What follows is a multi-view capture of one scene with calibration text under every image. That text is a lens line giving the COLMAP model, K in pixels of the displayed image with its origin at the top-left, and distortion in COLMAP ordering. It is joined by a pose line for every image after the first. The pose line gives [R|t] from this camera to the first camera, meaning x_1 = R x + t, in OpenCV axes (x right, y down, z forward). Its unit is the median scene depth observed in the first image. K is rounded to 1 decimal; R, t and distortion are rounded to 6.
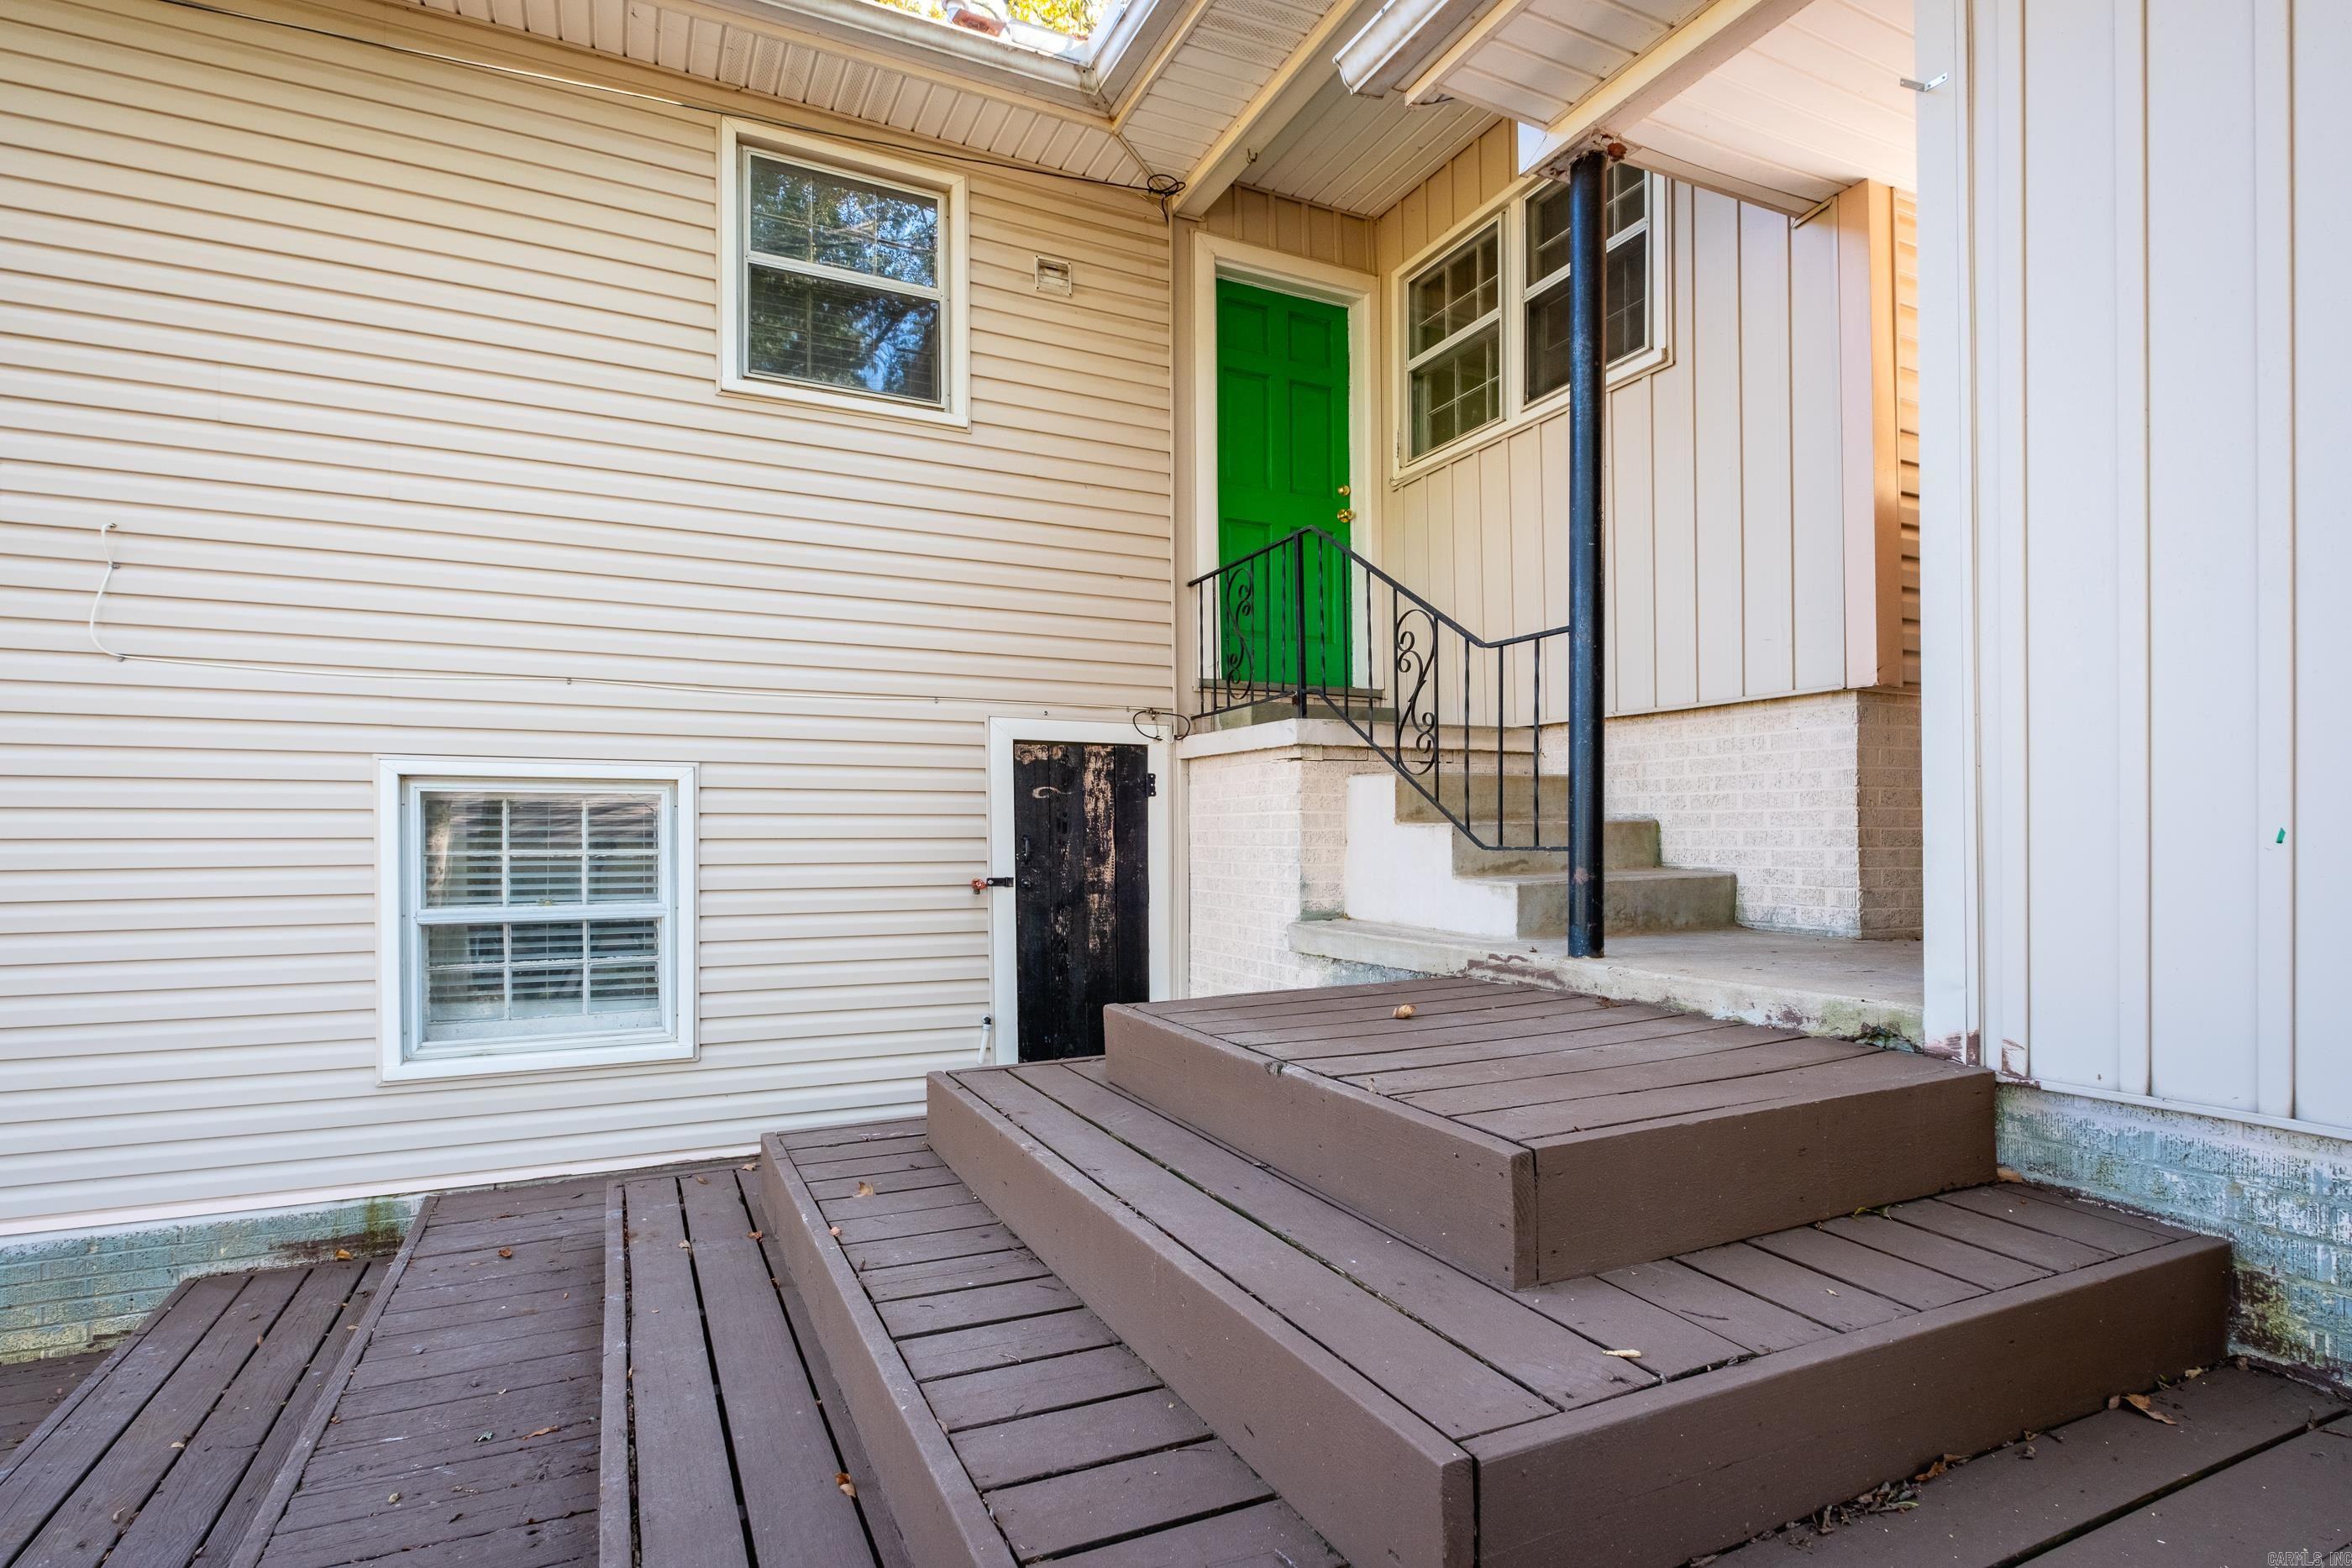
lens RADIAL K [[1083.9, 0, 1129.1], [0, 1083.9, 846.4], [0, 0, 1]] dist [0.005763, -0.000678]
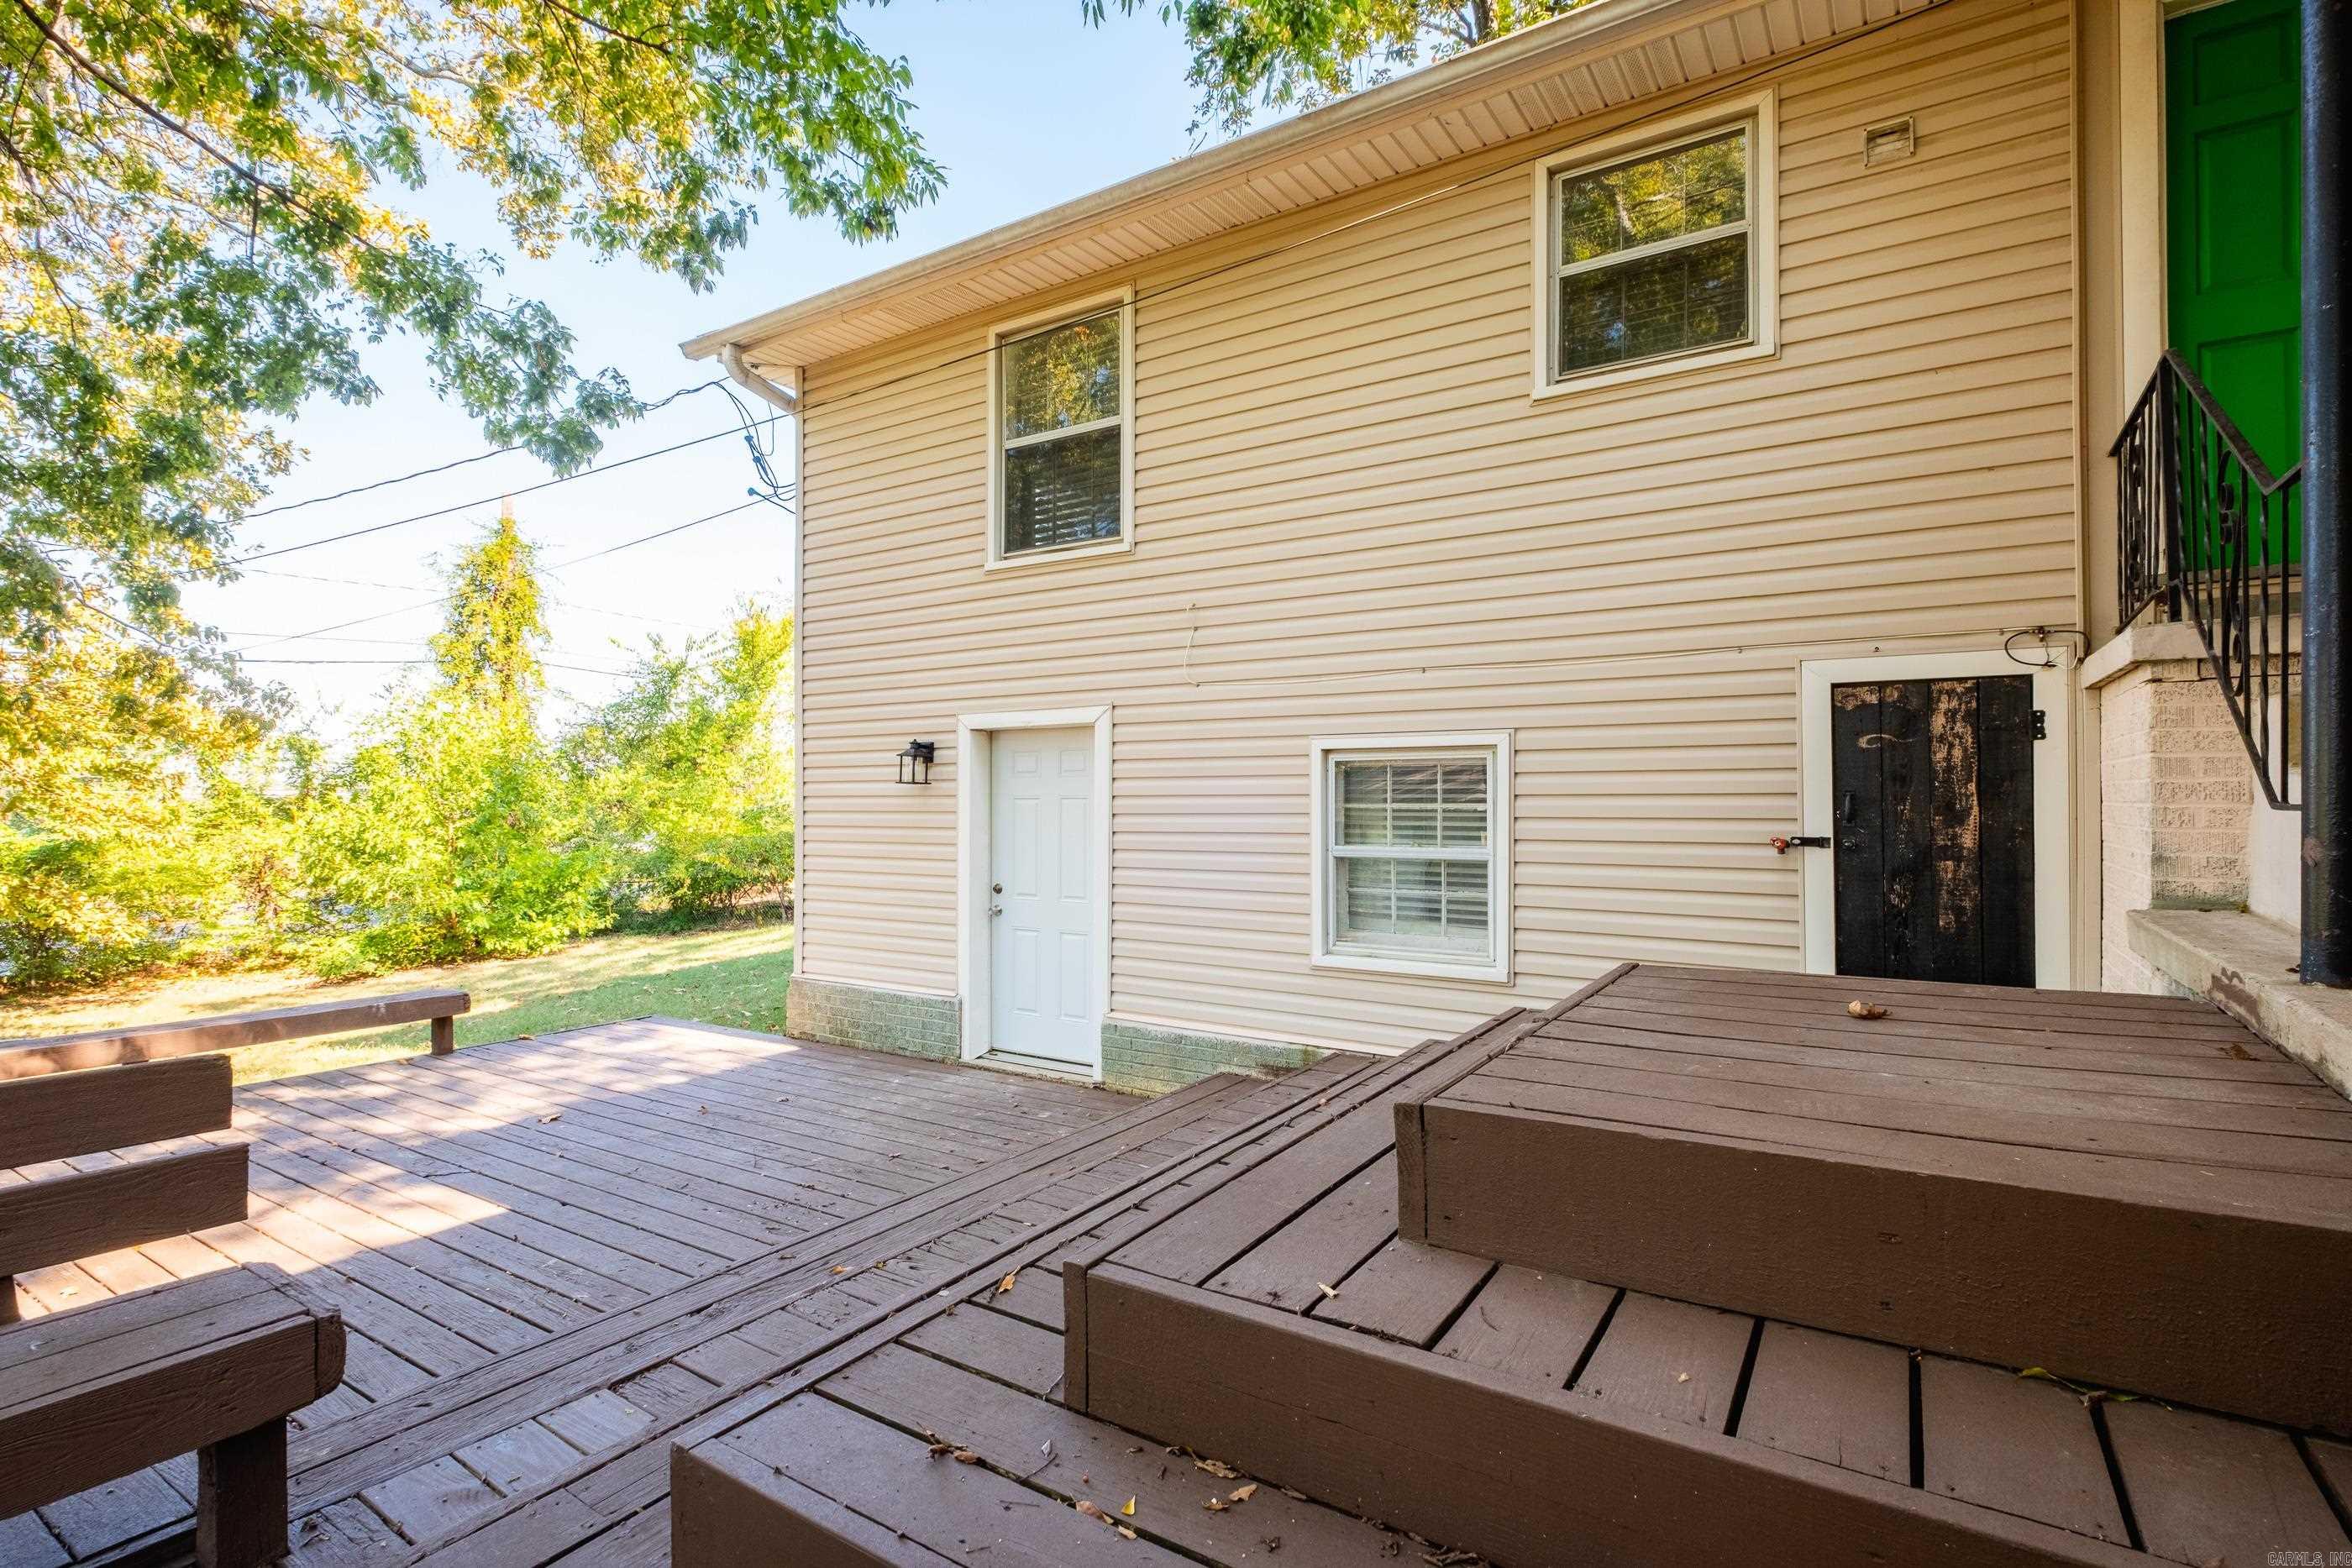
lens RADIAL K [[1083.9, 0, 1266.7], [0, 1083.9, 801.4], [0, 0, 1]] dist [0.005763, -0.000678]
pose [[0.584443, 0.003751, -0.811426, 0.375396], [-0.006037, 0.999982, 0.000274, 0.001431], [0.811412, 0.004738, 0.584455, 0.105589]]
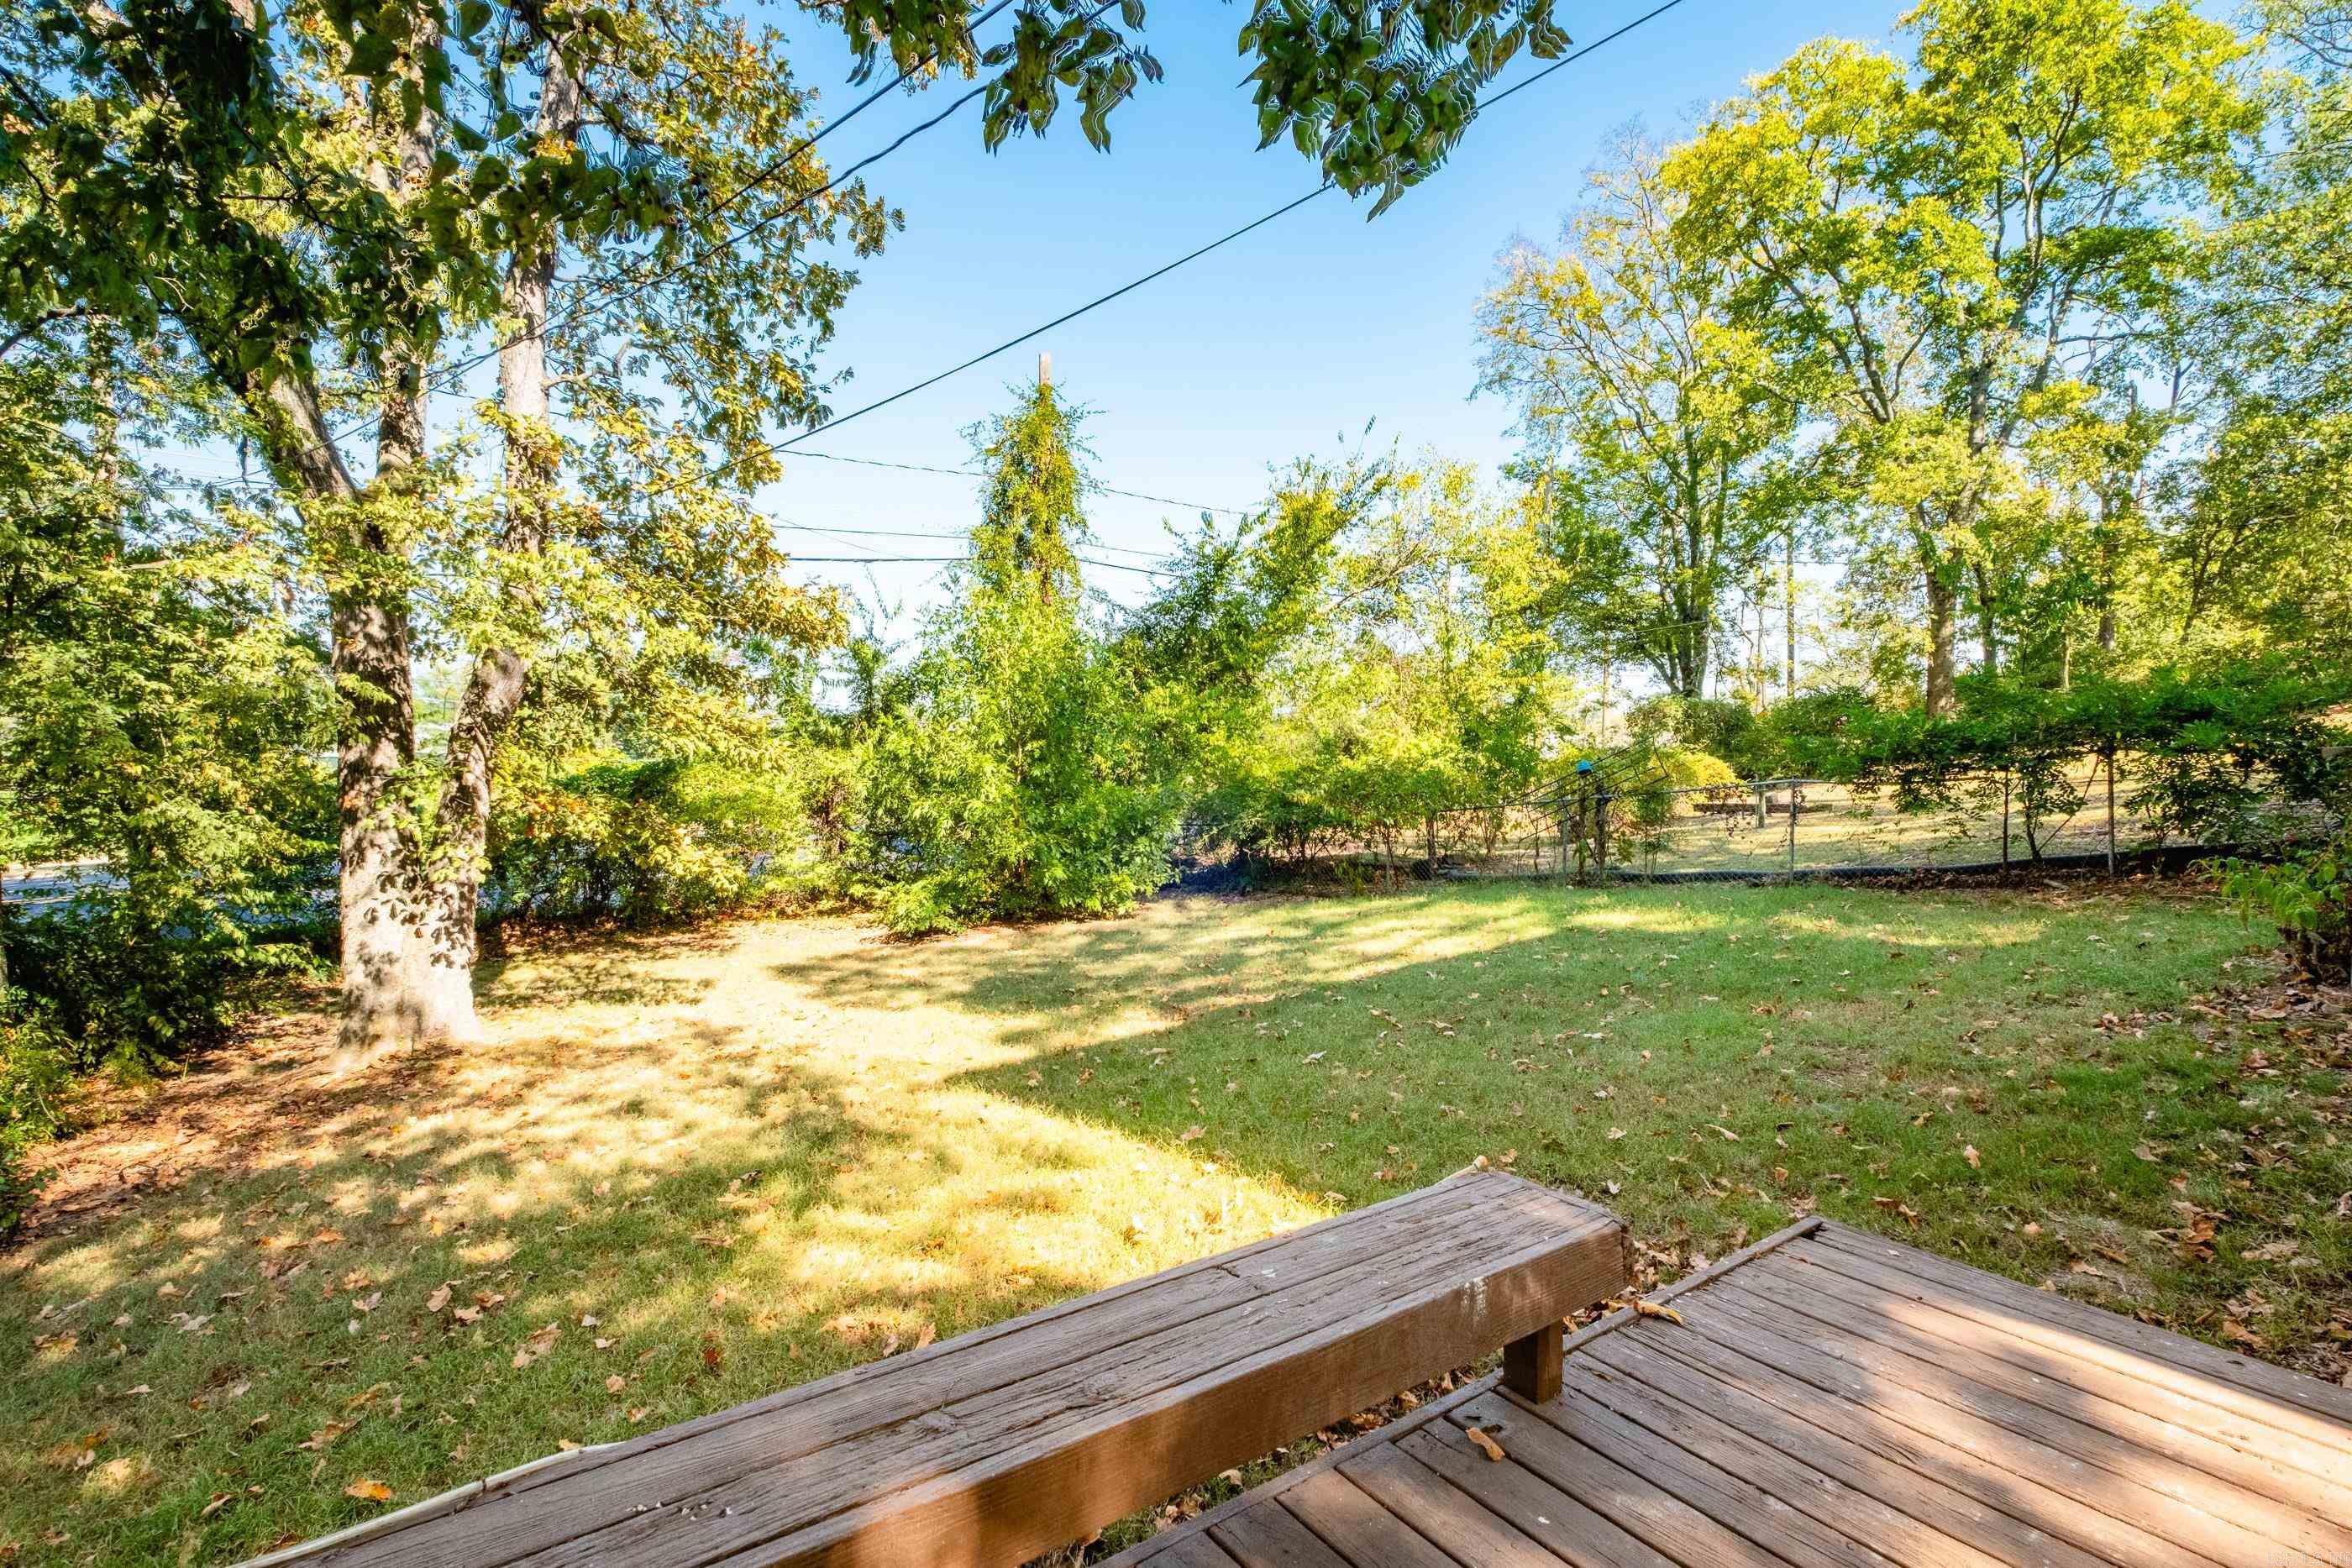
lens RADIAL K [[1172.1, 0, 1191.6], [0, 1172.1, 781.5], [0, 0, 1]] dist [0.021964, -0.000064]
pose [[0.213940, 0.038335, -0.976094, -1.157255], [-0.010185, 0.999263, 0.037012, 0.073209], [0.976794, 0.002023, 0.214173, -0.230839]]
